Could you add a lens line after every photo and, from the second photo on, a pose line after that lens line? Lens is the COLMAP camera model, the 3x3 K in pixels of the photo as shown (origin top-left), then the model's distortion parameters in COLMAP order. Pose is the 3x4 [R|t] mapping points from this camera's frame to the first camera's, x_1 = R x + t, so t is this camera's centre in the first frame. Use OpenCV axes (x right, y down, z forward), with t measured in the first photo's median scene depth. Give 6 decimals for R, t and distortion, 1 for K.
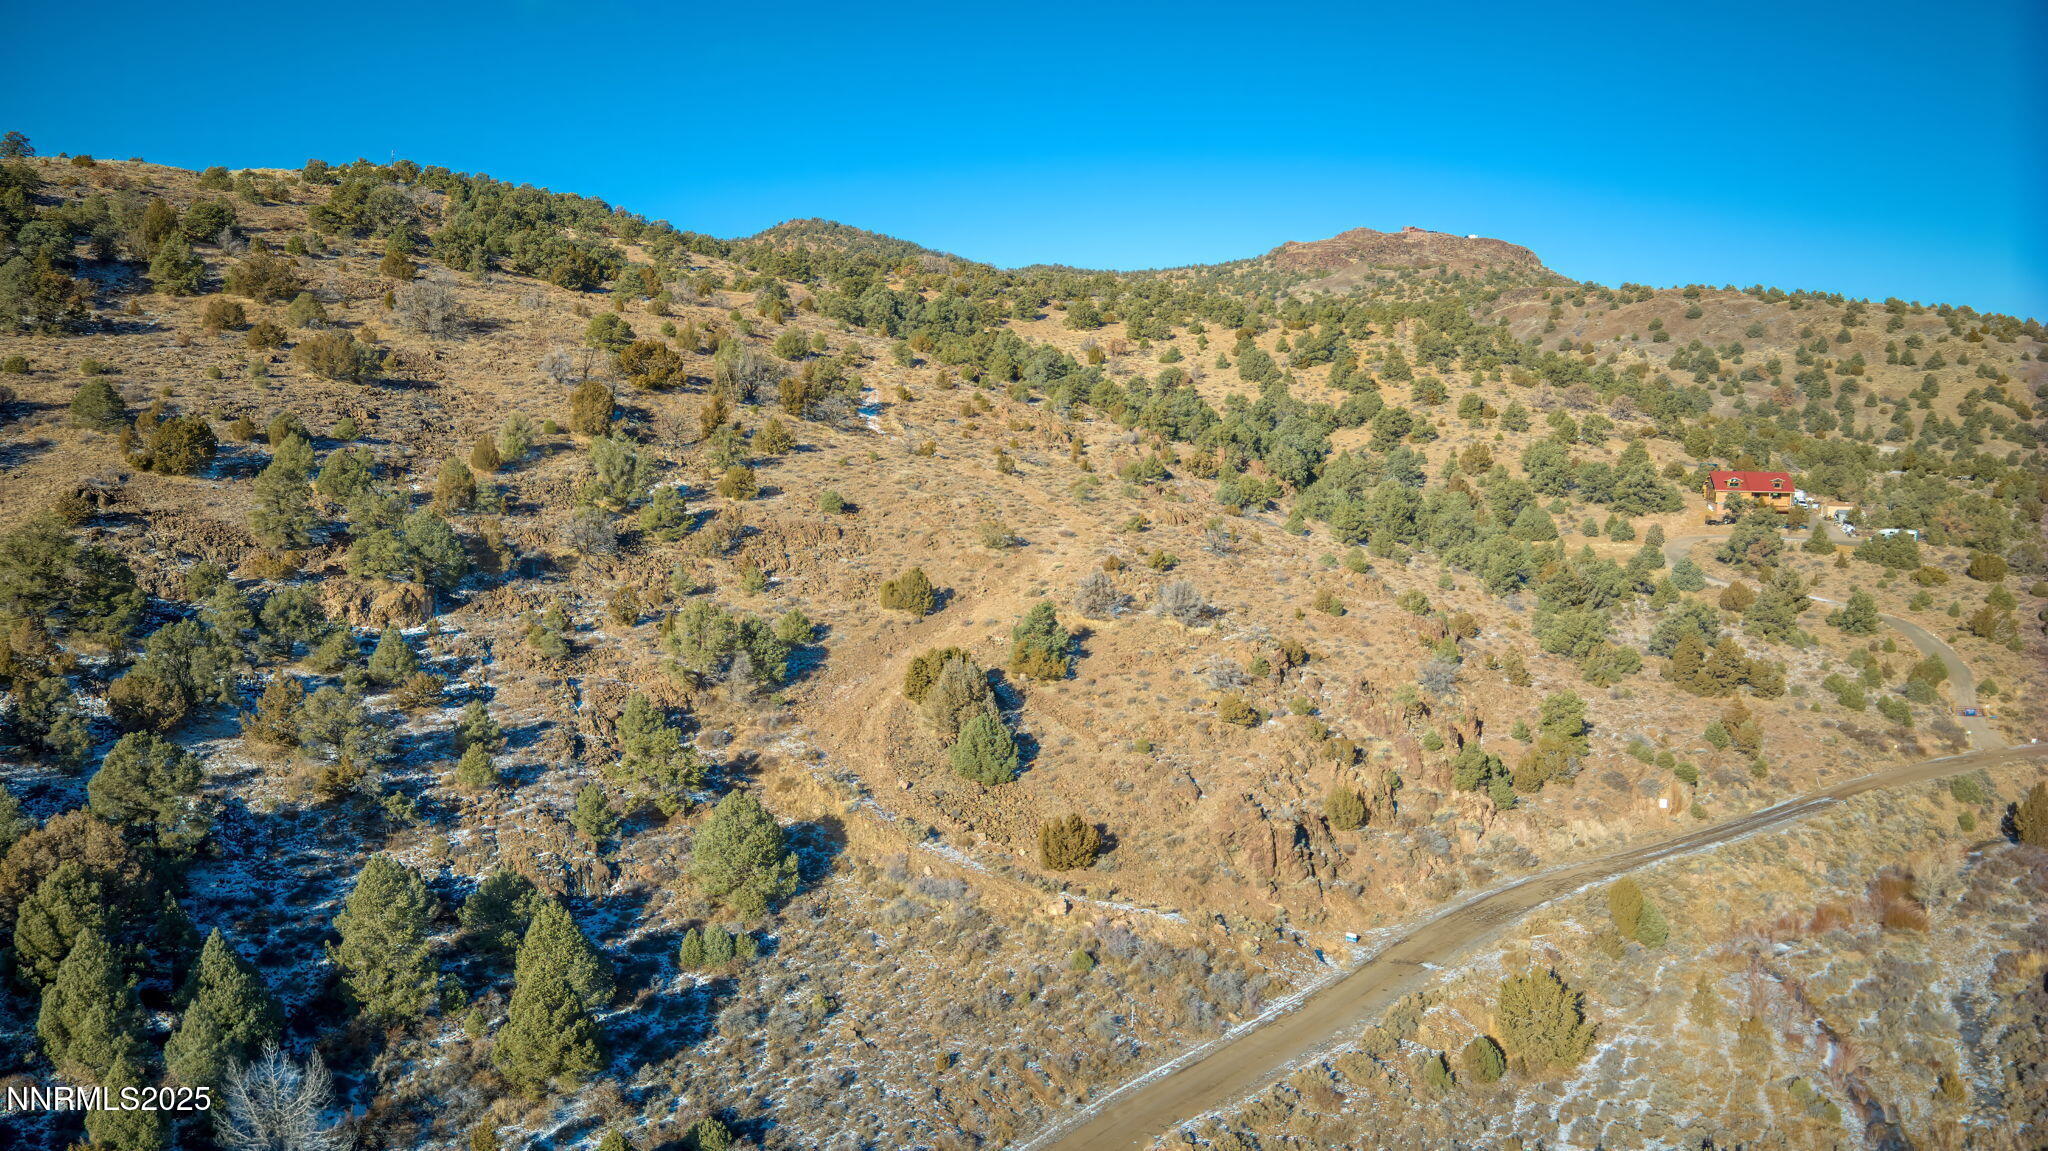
lens RADIAL K [[1442.6, 0, 1026.1], [0, 1442.6, 578.5], [0, 0, 1]] dist [-0.102962, -0.014565]
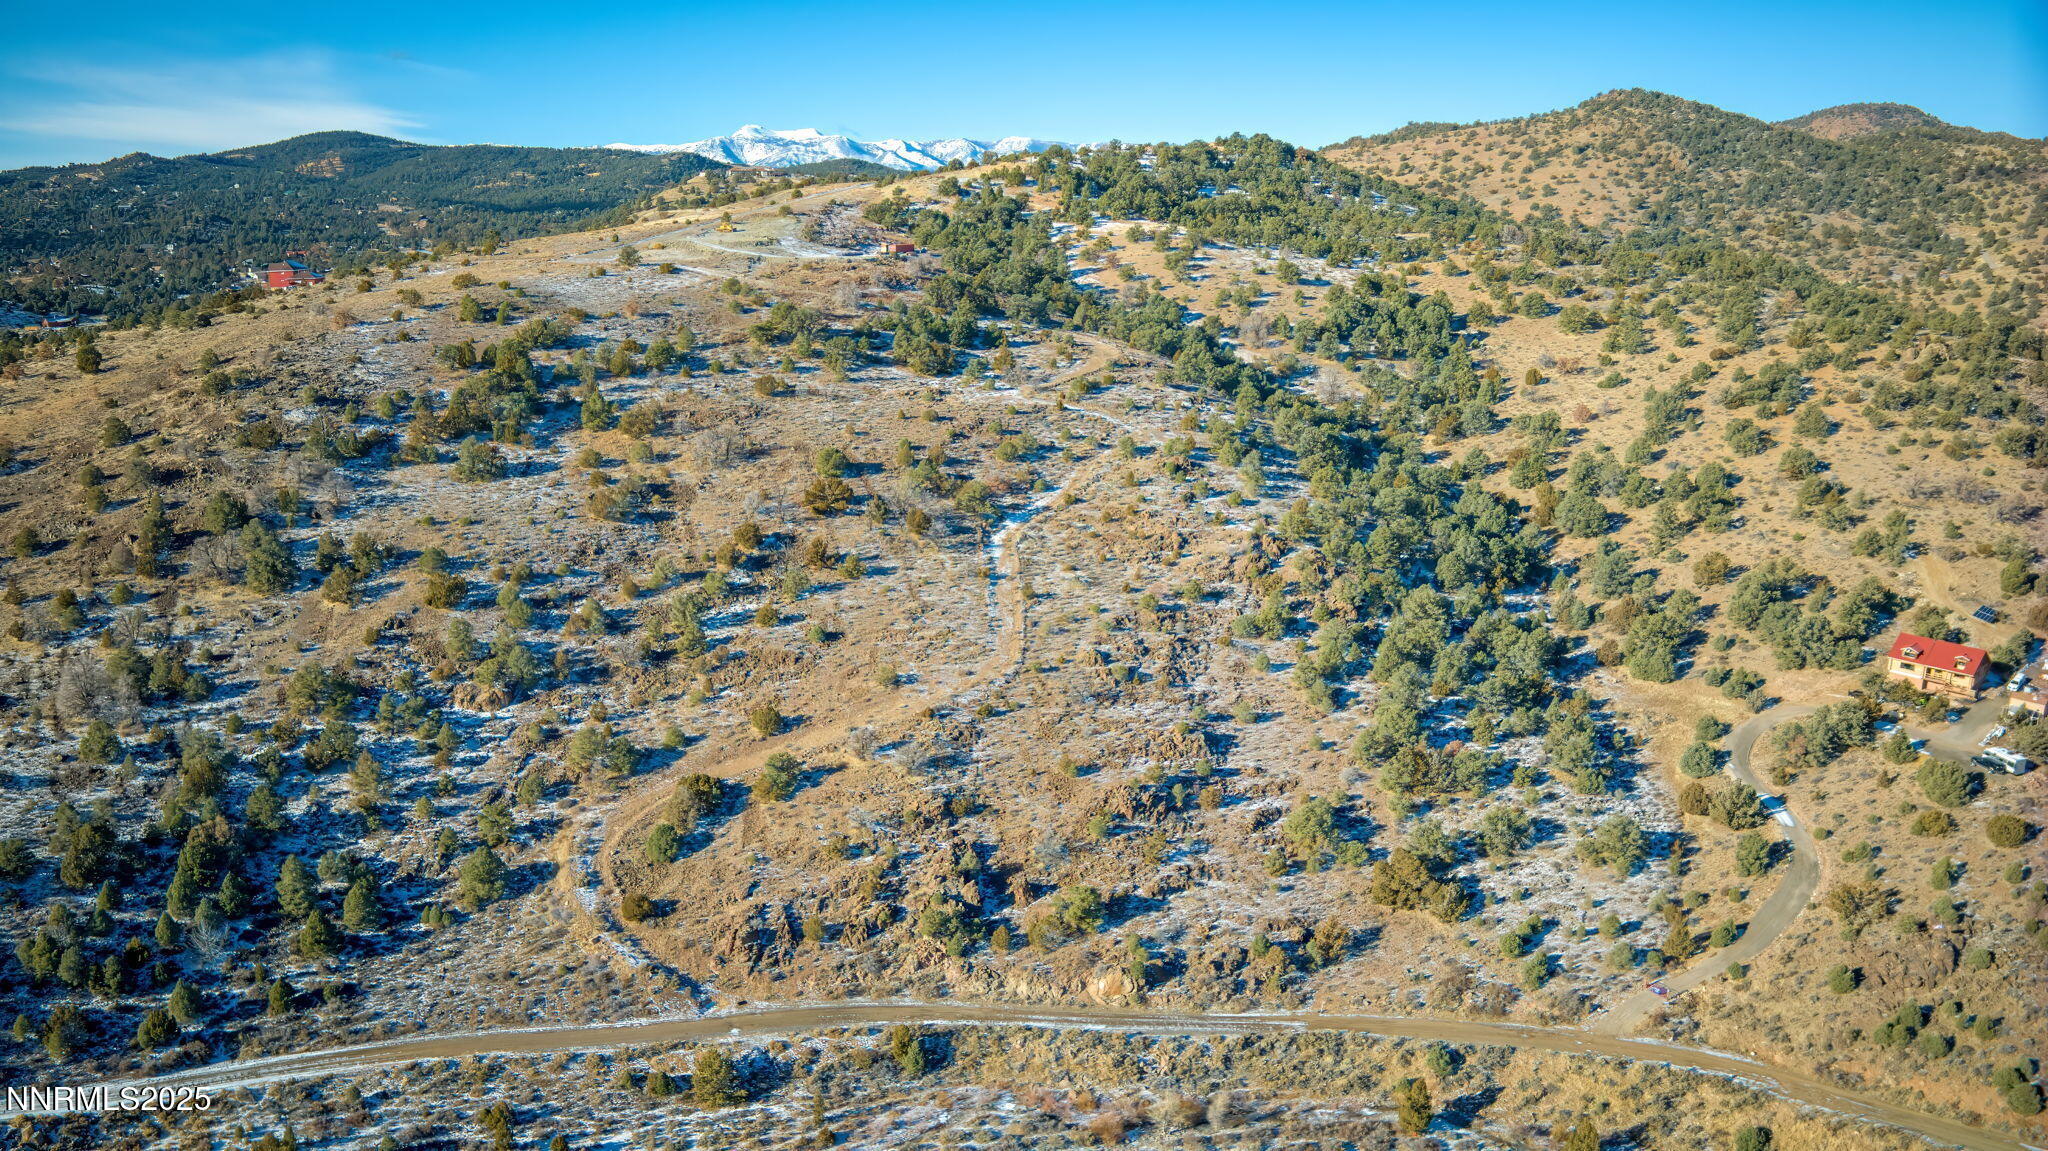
lens RADIAL K [[1442.6, 0, 1021.8], [0, 1442.6, 579.3], [0, 0, 1]] dist [-0.102962, -0.014565]
pose [[0.812503, 0.128269, -0.568671, 1.333837], [-0.059471, 0.988641, 0.138026, -0.486840], [0.579916, -0.078327, 0.810902, -0.190032]]
